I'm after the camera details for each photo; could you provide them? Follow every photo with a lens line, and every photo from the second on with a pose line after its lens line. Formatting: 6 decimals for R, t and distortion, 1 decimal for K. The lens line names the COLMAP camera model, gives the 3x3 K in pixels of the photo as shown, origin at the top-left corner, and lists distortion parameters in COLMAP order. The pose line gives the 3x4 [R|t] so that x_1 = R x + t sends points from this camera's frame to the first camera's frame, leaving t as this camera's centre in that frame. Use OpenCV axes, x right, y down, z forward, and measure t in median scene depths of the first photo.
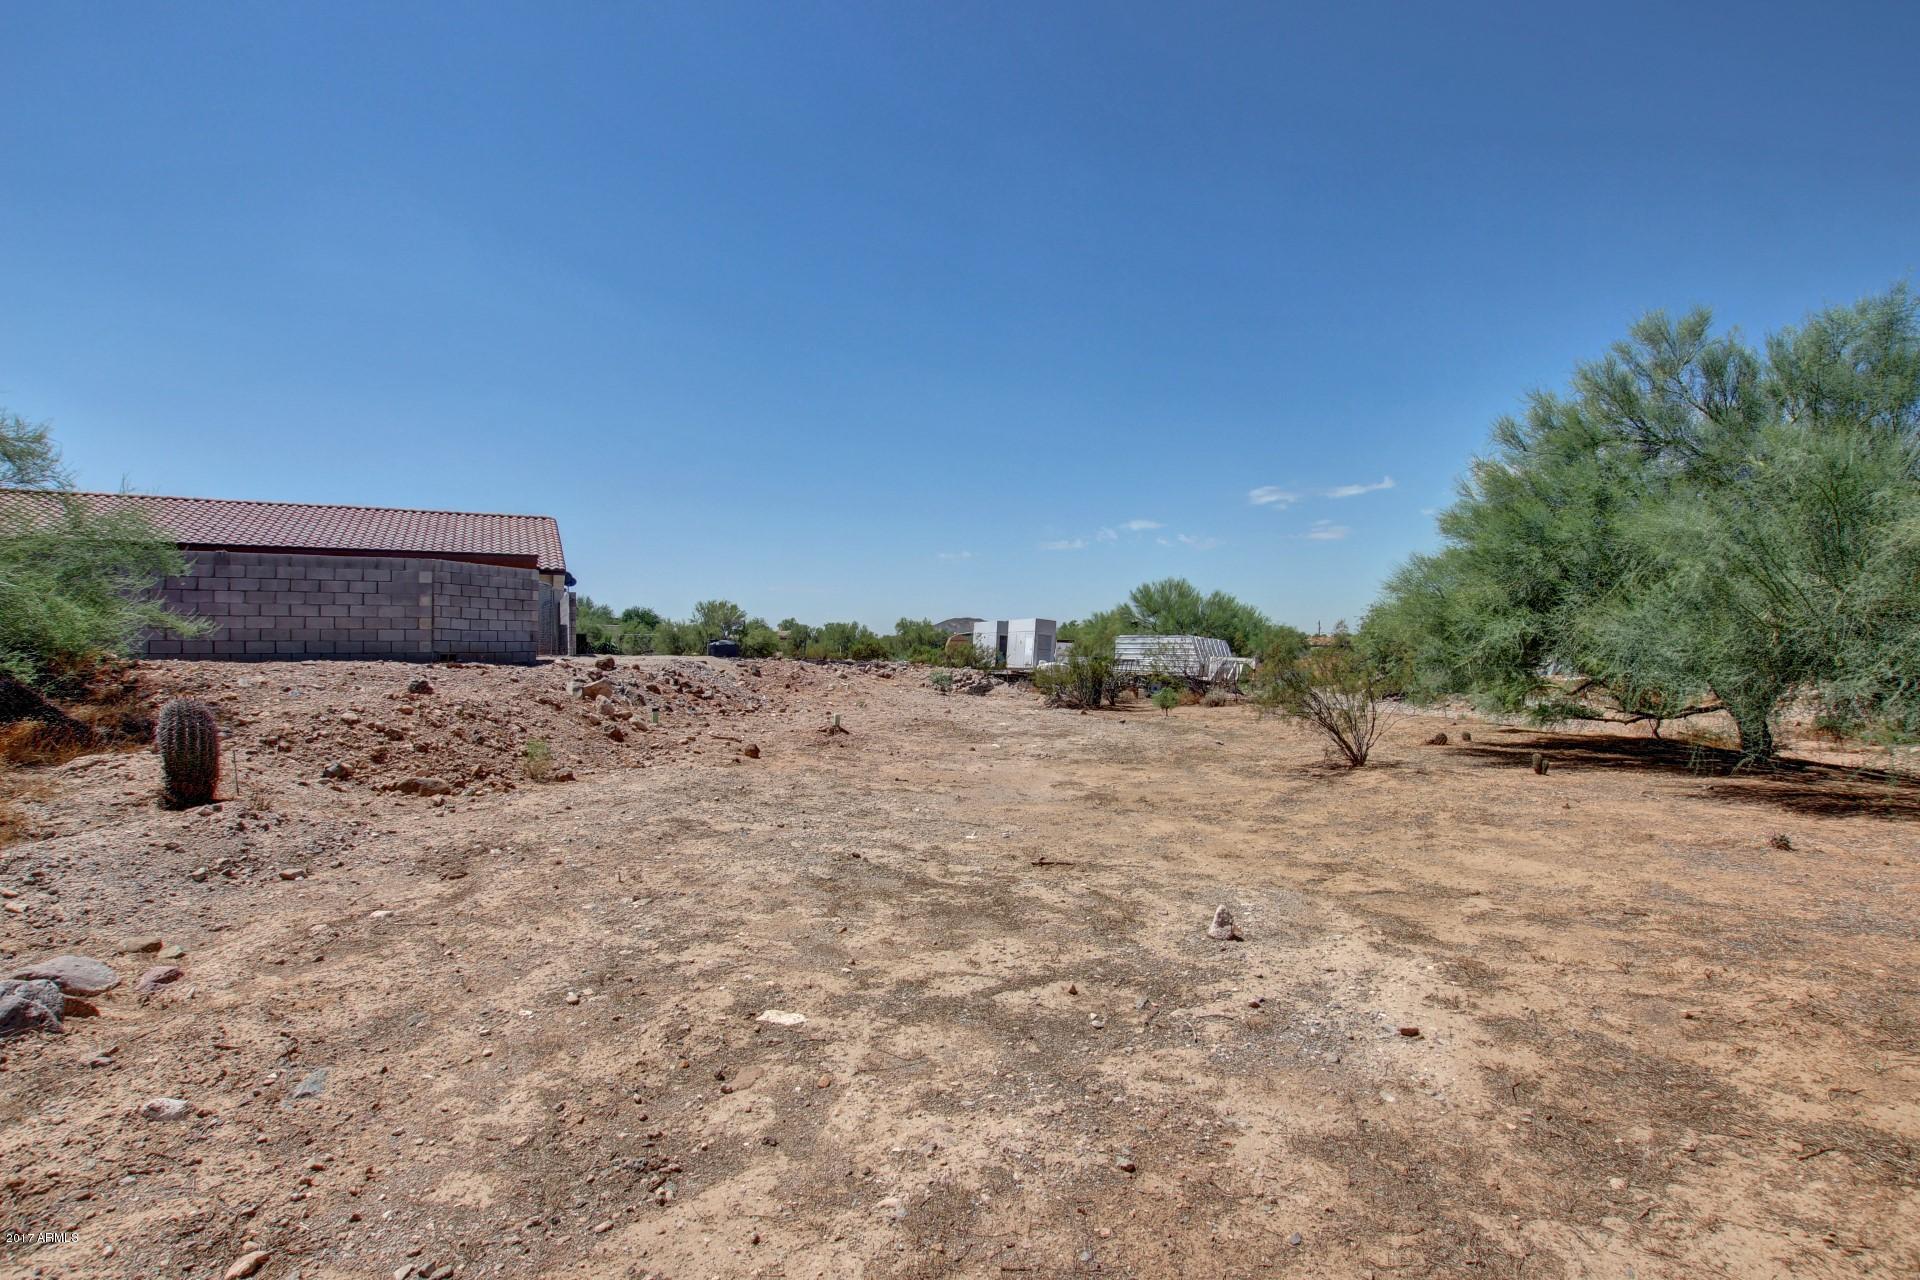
lens RADIAL K [[888.4, 0, 960.3], [0, 888.4, 641.5], [0, 0, 1]] dist [-0.025895, 0.000475]
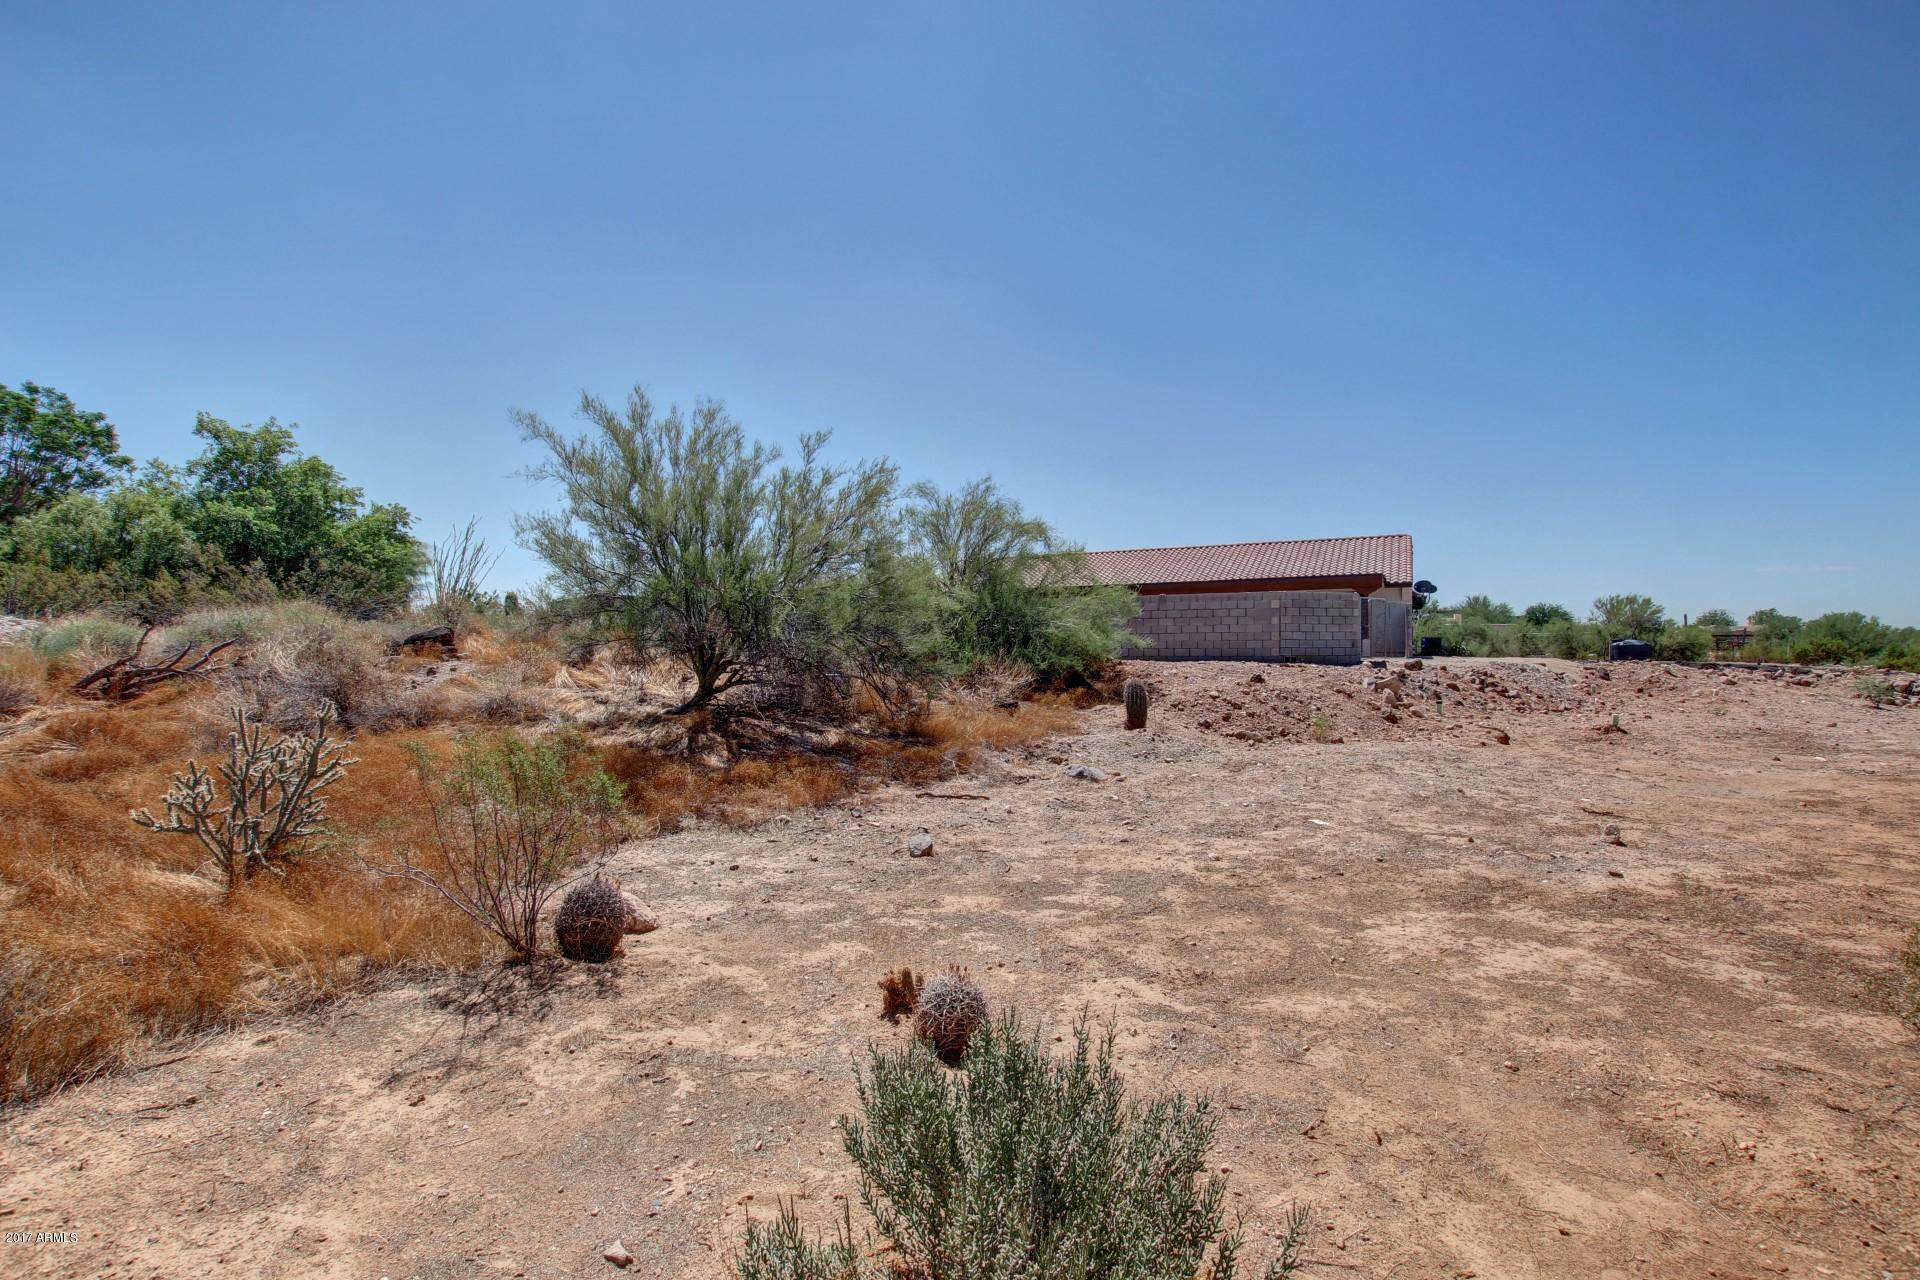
lens RADIAL K [[888.4, 0, 959.7], [0, 888.4, 644.0], [0, 0, 1]] dist [-0.025895, 0.000475]
pose [[0.578301, -0.006425, -0.815798, 0.332282], [0.009176, 0.999957, -0.001371, -0.011413], [0.815772, -0.006693, 0.578335, -0.316367]]
